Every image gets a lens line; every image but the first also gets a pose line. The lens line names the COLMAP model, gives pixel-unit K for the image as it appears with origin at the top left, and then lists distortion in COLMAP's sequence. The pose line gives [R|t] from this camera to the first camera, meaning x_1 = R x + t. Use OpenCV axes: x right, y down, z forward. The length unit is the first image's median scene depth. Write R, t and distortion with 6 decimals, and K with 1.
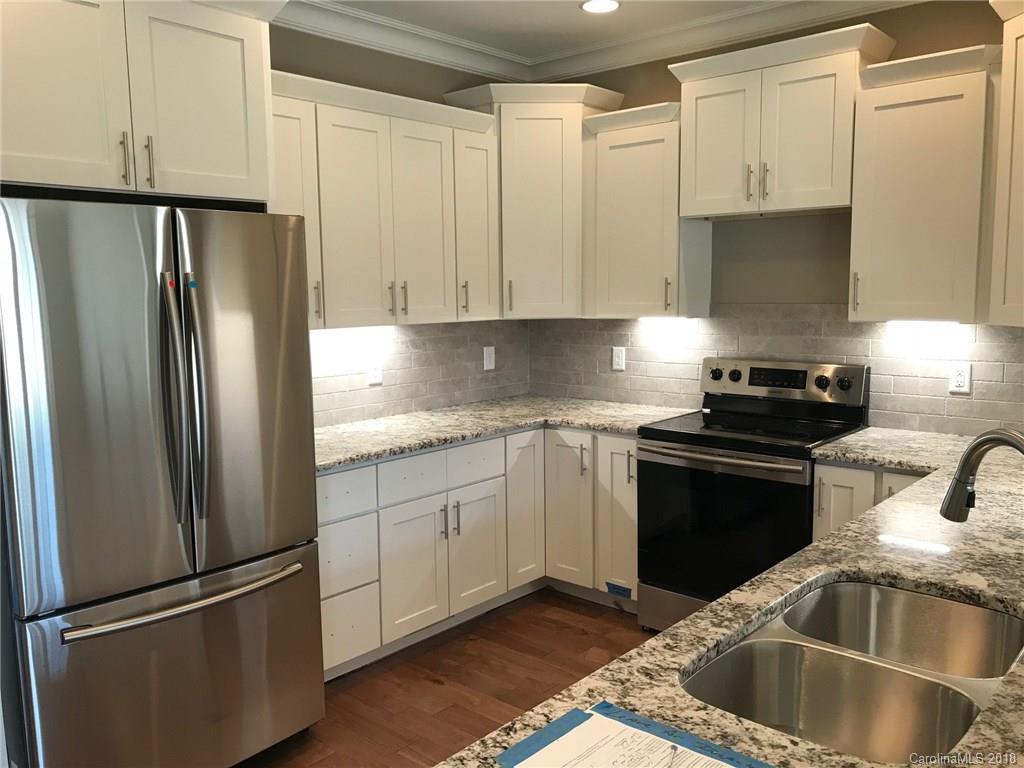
lens RADIAL K [[841.7, 0, 509.2], [0, 841.7, 390.7], [0, 0, 1]] dist [0.040968, -0.005975]
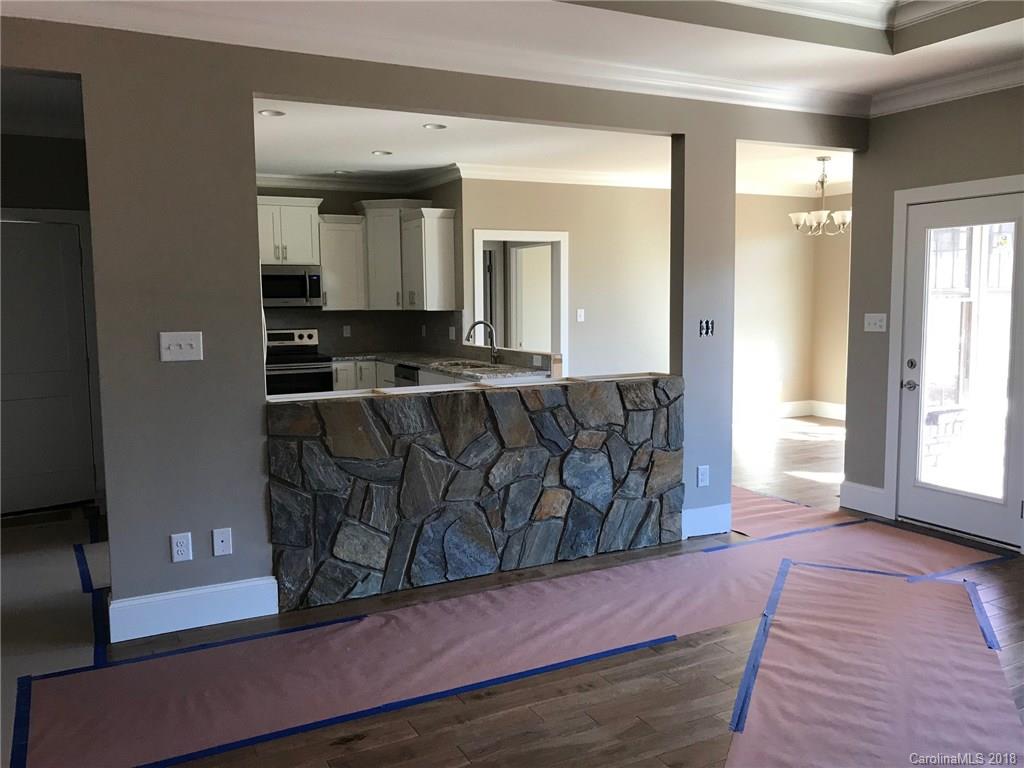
lens RADIAL K [[835.8, 0, 512.0], [0, 835.8, 384.0], [0, 0, 1]] dist [0.045193, -0.054045]
pose [[0.370888, -0.083112, 0.924951, -1.541064], [0.118429, 0.992088, 0.041657, 0.089459], [-0.921095, 0.094090, 0.377797, -0.413016]]
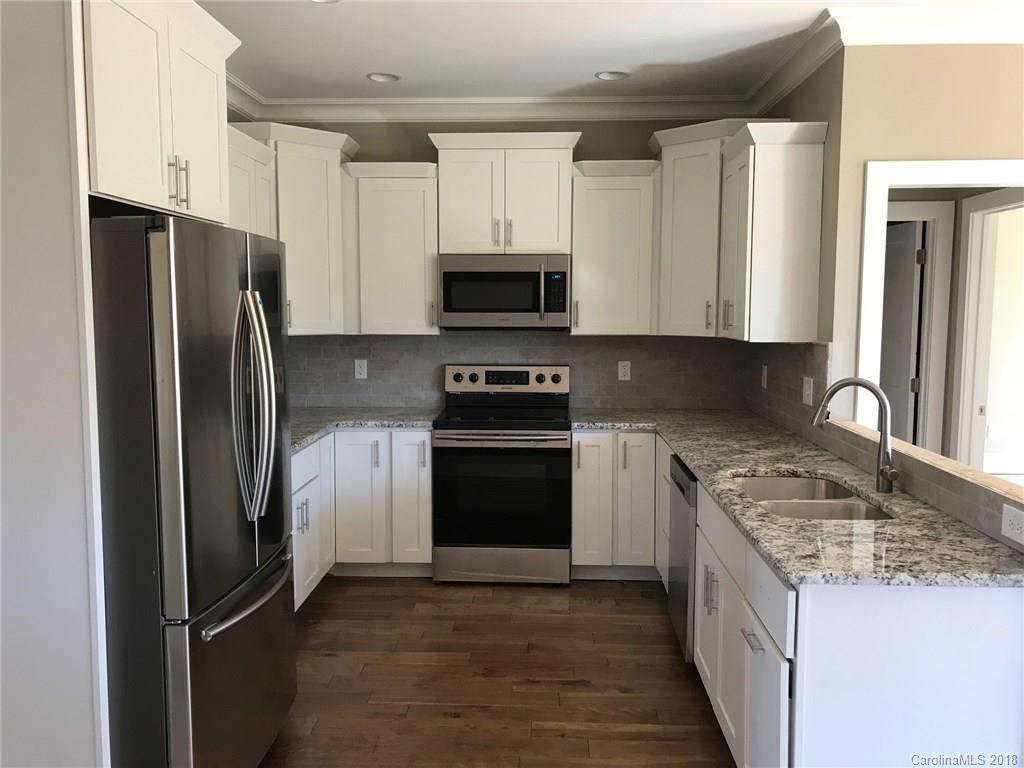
lens RADIAL K [[835.8, 0, 512.0], [0, 835.8, 384.0], [0, 0, 1]] dist [0.045193, -0.054045]
pose [[0.779818, -0.042350, 0.624572, -0.498348], [0.064484, 0.997836, -0.012853, 0.012133], [-0.622676, 0.050298, 0.780862, -0.036986]]
